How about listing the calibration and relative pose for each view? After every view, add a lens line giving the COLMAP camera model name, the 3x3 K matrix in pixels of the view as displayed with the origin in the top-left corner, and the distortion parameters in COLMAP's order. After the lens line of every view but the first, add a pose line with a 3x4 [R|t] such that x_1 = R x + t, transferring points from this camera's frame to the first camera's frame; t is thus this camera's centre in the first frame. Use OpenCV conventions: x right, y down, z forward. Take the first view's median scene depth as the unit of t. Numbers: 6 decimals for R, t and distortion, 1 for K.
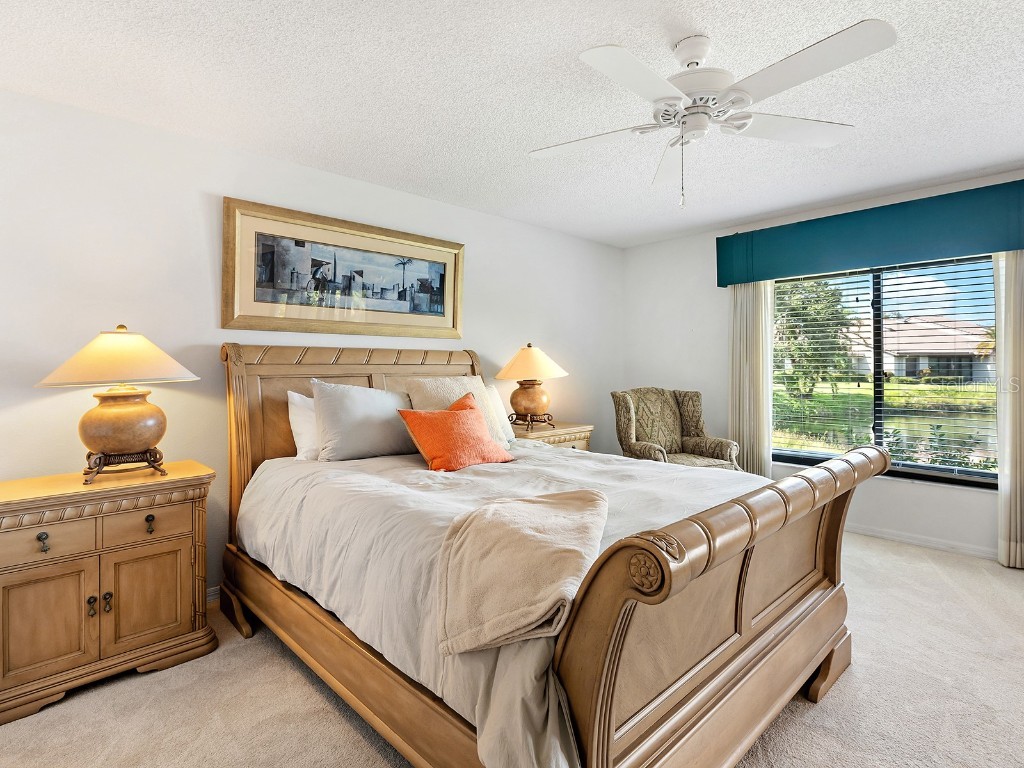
lens RADIAL K [[534.4, 0, 510.3], [0, 534.4, 363.5], [0, 0, 1]] dist [0.001867, 0.000161]
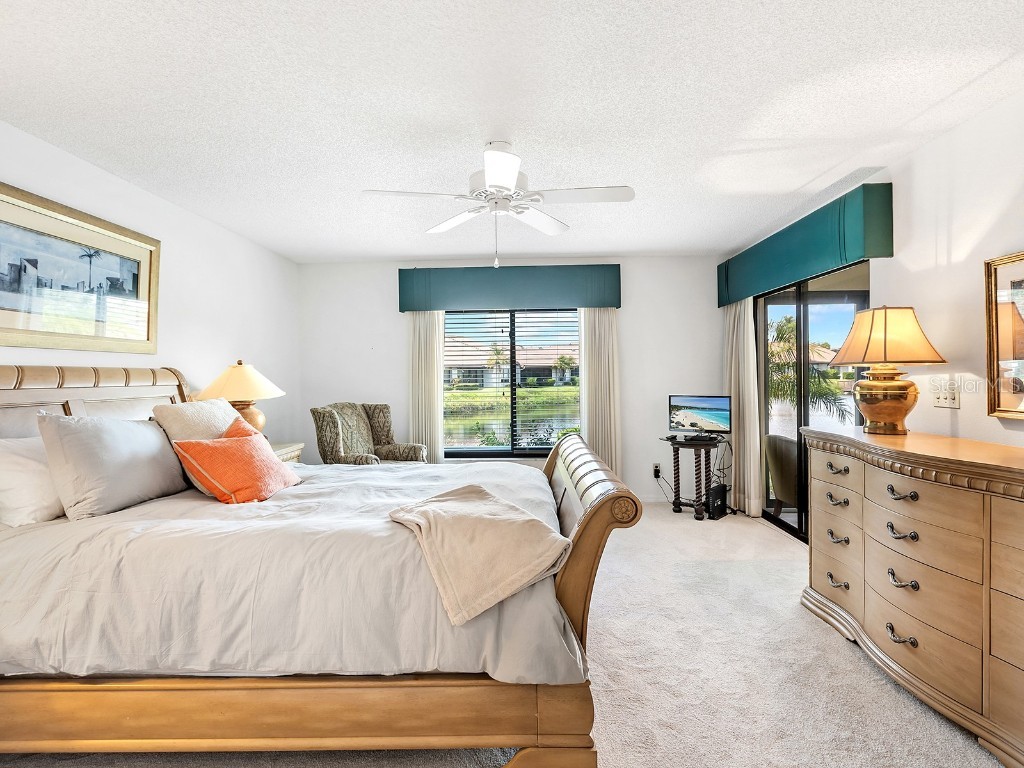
lens RADIAL K [[536.6, 0, 526.0], [0, 536.6, 378.8], [0, 0, 1]] dist [0.003379, 0.000866]
pose [[0.696595, -0.012182, 0.717361, -0.309620], [0.006558, 0.999922, 0.010612, -0.013387], [-0.717435, -0.002688, 0.696620, 0.006746]]
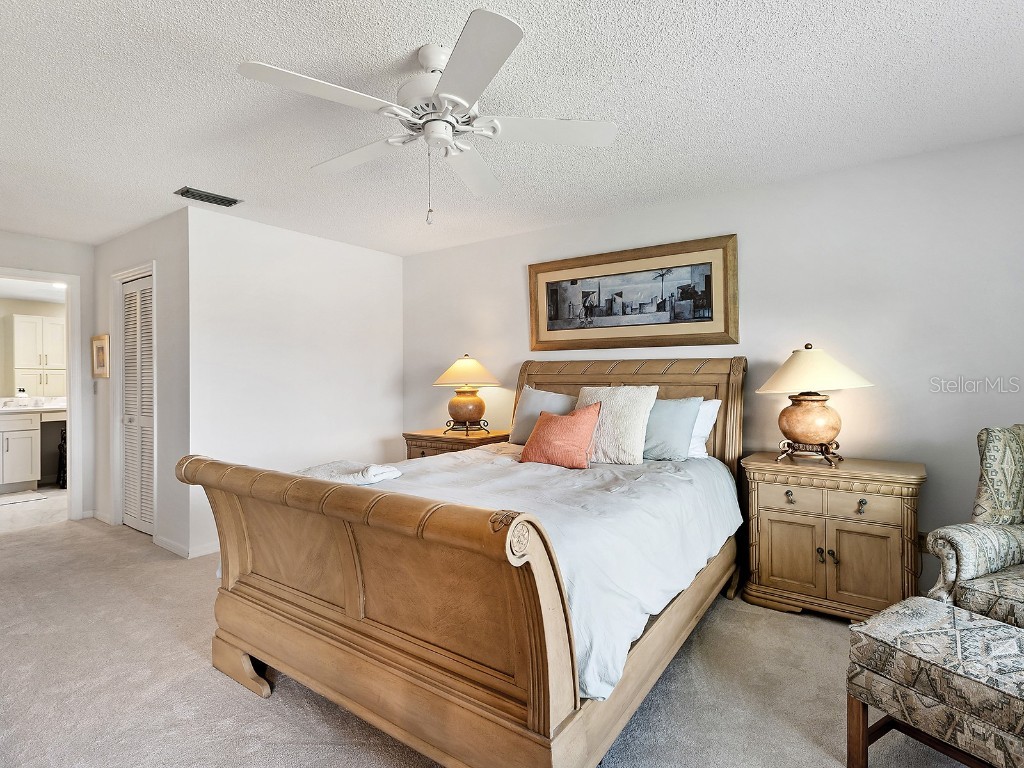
lens RADIAL K [[462.4, 0, 603.1], [0, 462.4, 378.8], [0, 0, 1]] dist [0.001012, 0.000224]
pose [[0.291695, 0.008541, -0.956473, 0.596084], [0.007047, 0.999914, 0.011078, 0.000540], [0.956486, -0.009972, 0.291609, 0.610630]]
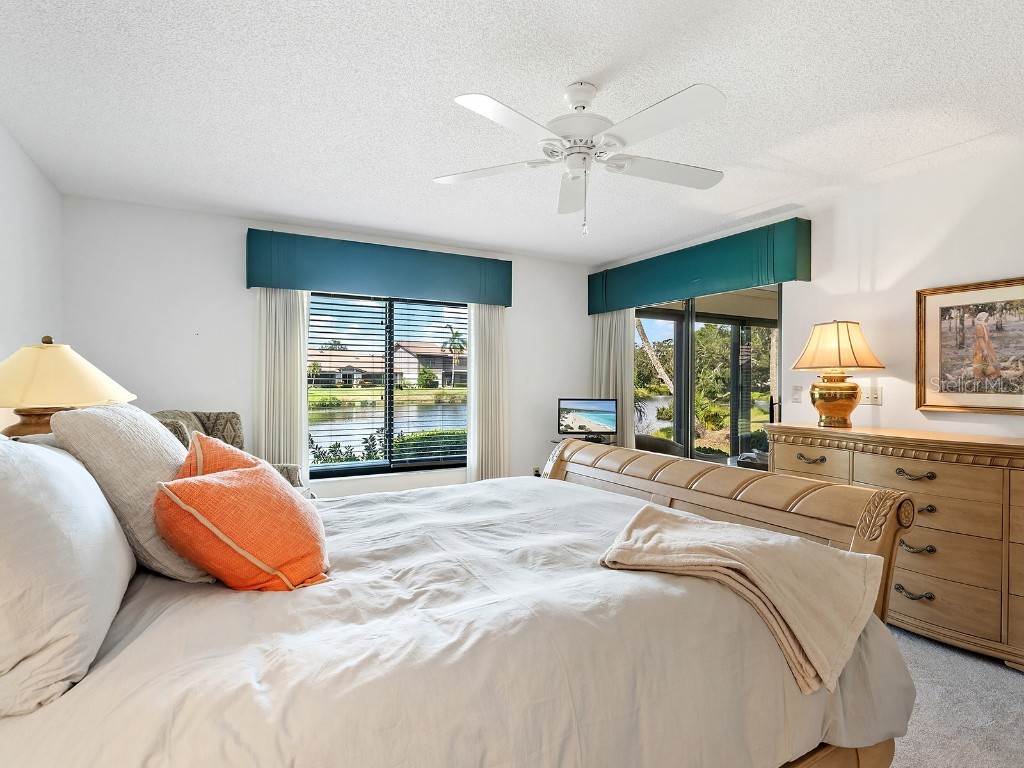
lens RADIAL K [[524.0, 0, 525.5], [0, 524.0, 383.7], [0, 0, 1]] dist [-0.000149, 0.001020]
pose [[0.228273, -0.002052, 0.973595, -0.394513], [-0.008543, 0.999955, 0.004111, 0.003188], [-0.973560, -0.009256, 0.228246, 0.477599]]
